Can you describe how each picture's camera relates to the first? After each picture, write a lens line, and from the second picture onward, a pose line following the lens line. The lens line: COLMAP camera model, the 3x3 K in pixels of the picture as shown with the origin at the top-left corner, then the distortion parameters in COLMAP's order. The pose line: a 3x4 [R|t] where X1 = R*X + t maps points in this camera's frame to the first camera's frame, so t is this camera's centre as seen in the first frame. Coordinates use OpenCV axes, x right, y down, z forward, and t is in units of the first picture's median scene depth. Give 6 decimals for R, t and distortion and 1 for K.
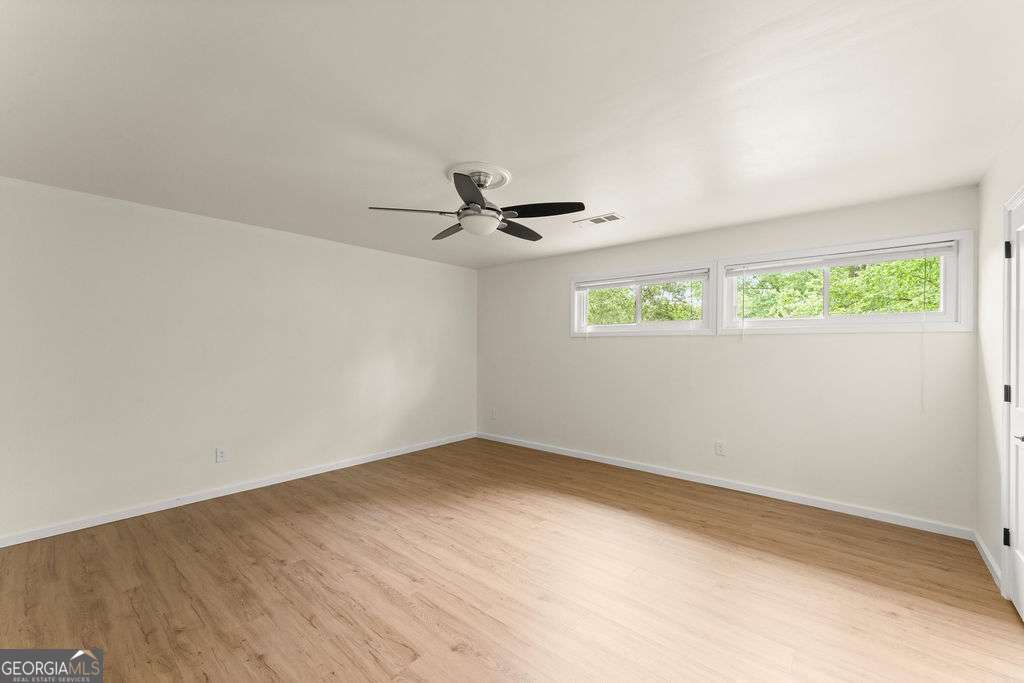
lens RADIAL K [[409.5, 0, 512.0], [0, 409.5, 344.7], [0, 0, 1]] dist [0.007298, 0.000348]
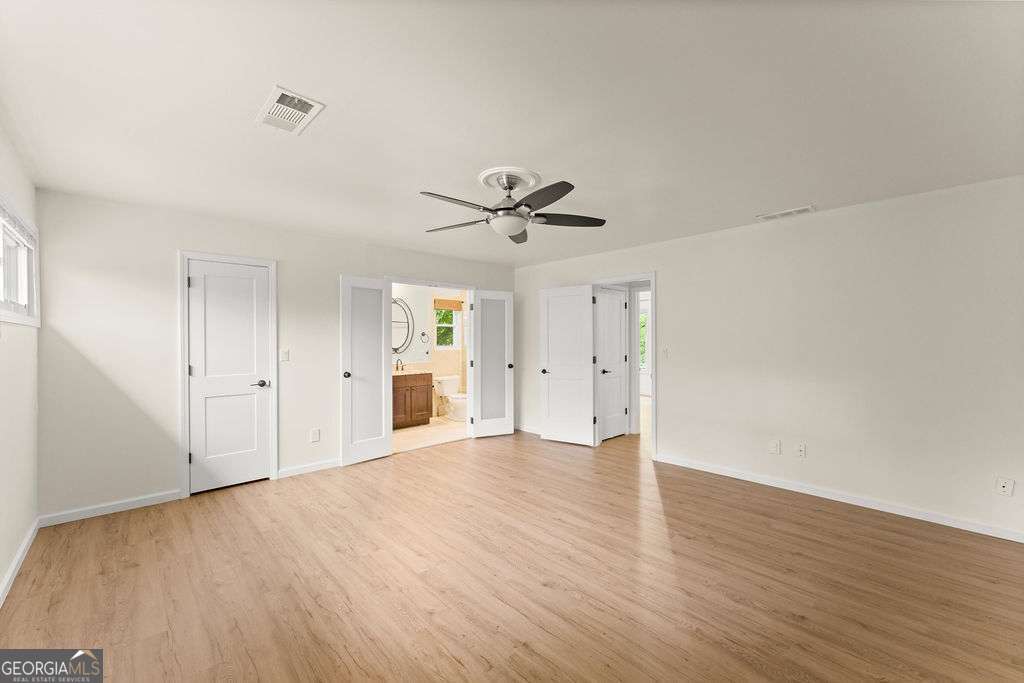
lens RADIAL K [[409.5, 0, 512.0], [0, 409.5, 342.7], [0, 0, 1]] dist [0.007298, 0.000348]
pose [[-0.994221, -0.001600, 0.107341, -0.175295], [-0.001446, 0.999998, 0.001511, 0.003365], [-0.107343, 0.001347, -0.994221, 1.811708]]
